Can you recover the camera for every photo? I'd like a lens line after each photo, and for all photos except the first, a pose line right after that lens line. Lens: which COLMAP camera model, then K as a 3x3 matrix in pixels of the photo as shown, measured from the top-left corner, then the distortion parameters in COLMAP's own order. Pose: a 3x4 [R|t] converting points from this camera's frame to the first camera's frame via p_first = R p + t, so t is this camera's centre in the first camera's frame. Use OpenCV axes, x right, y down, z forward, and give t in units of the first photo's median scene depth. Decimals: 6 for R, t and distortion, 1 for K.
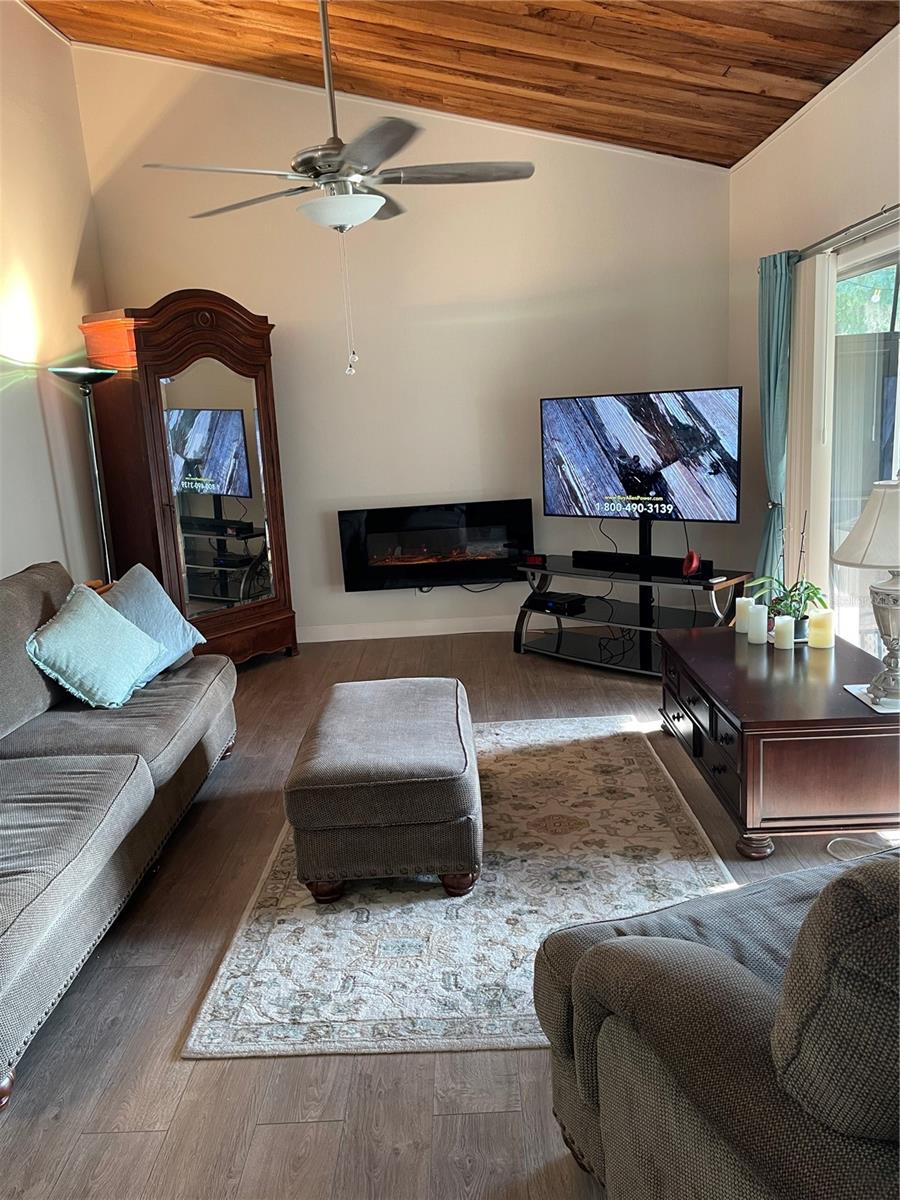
lens RADIAL K [[910.3, 0, 442.2], [0, 910.3, 608.5], [0, 0, 1]] dist [0.086079, -0.118701]
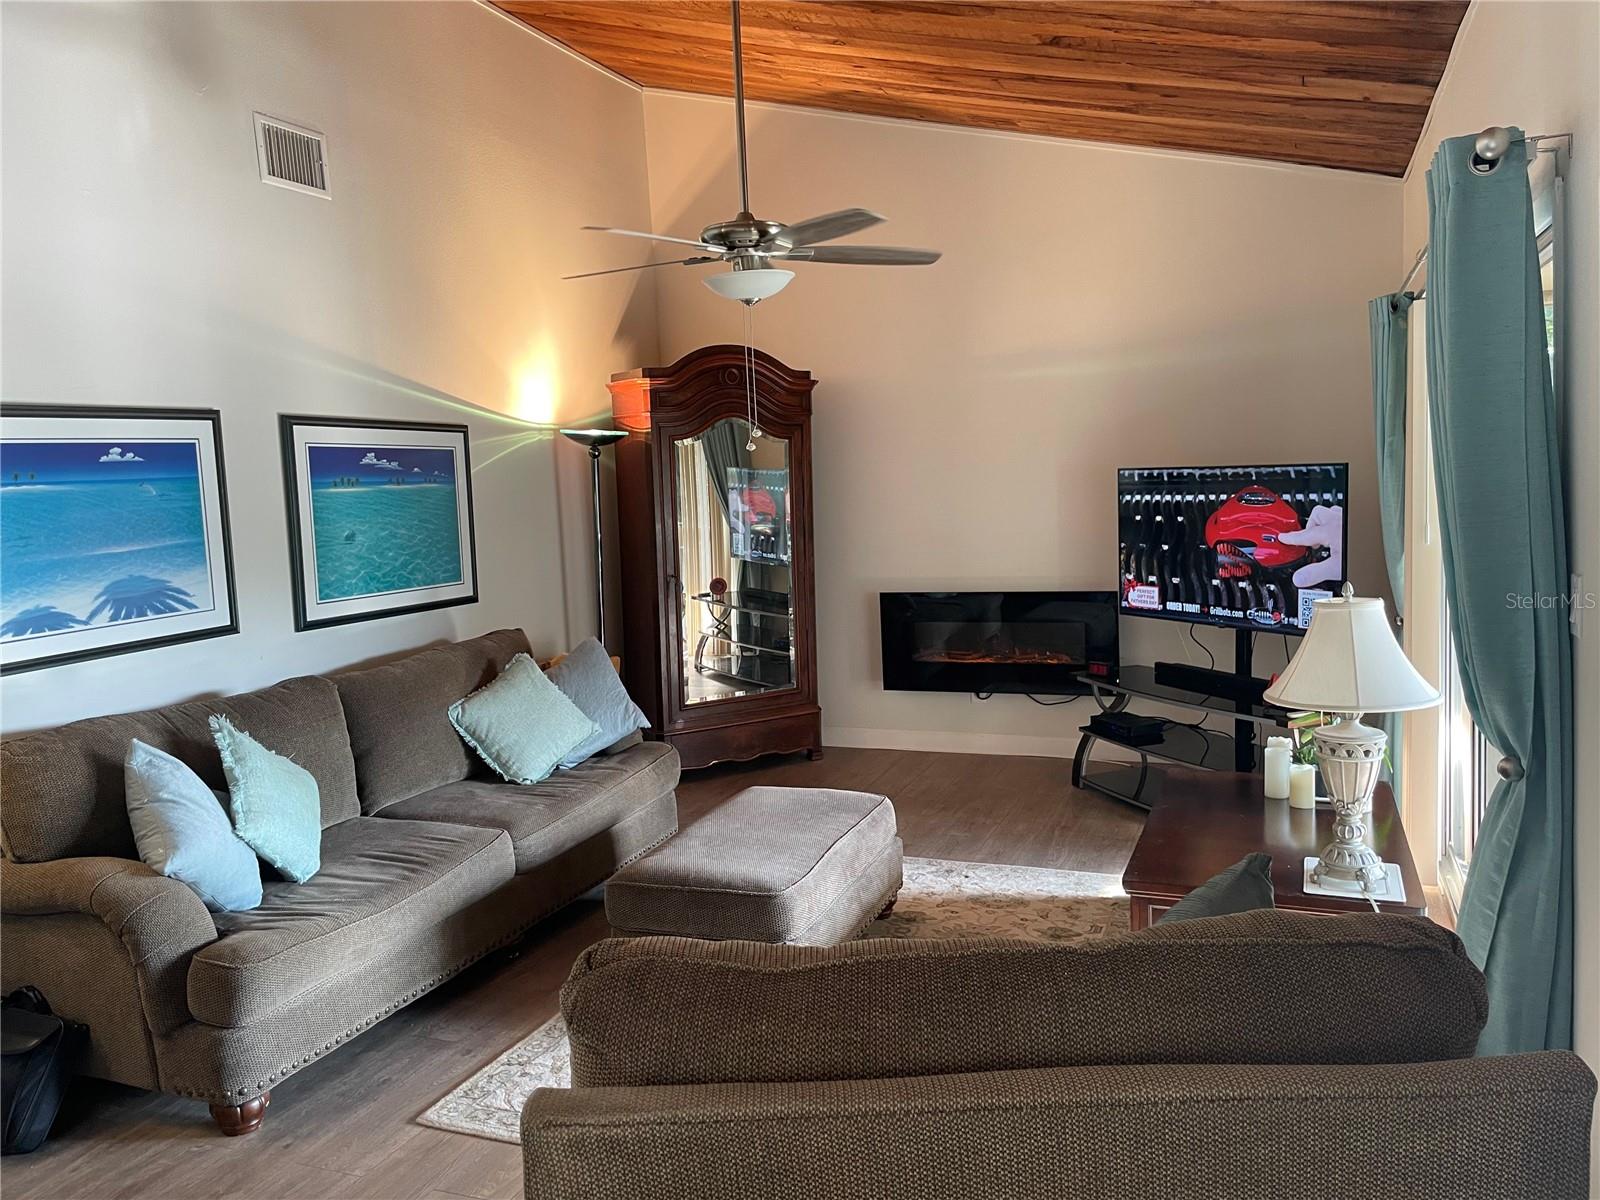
lens RADIAL K [[1213.7, 0, 811.6], [0, 1213.7, 596.1], [0, 0, 1]] dist [0.086079, -0.118701]
pose [[0.938332, 0.059643, -0.340552, 0.314637], [-0.093269, 0.992156, -0.083226, -0.007583], [0.332917, 0.109856, 0.936535, -0.103619]]
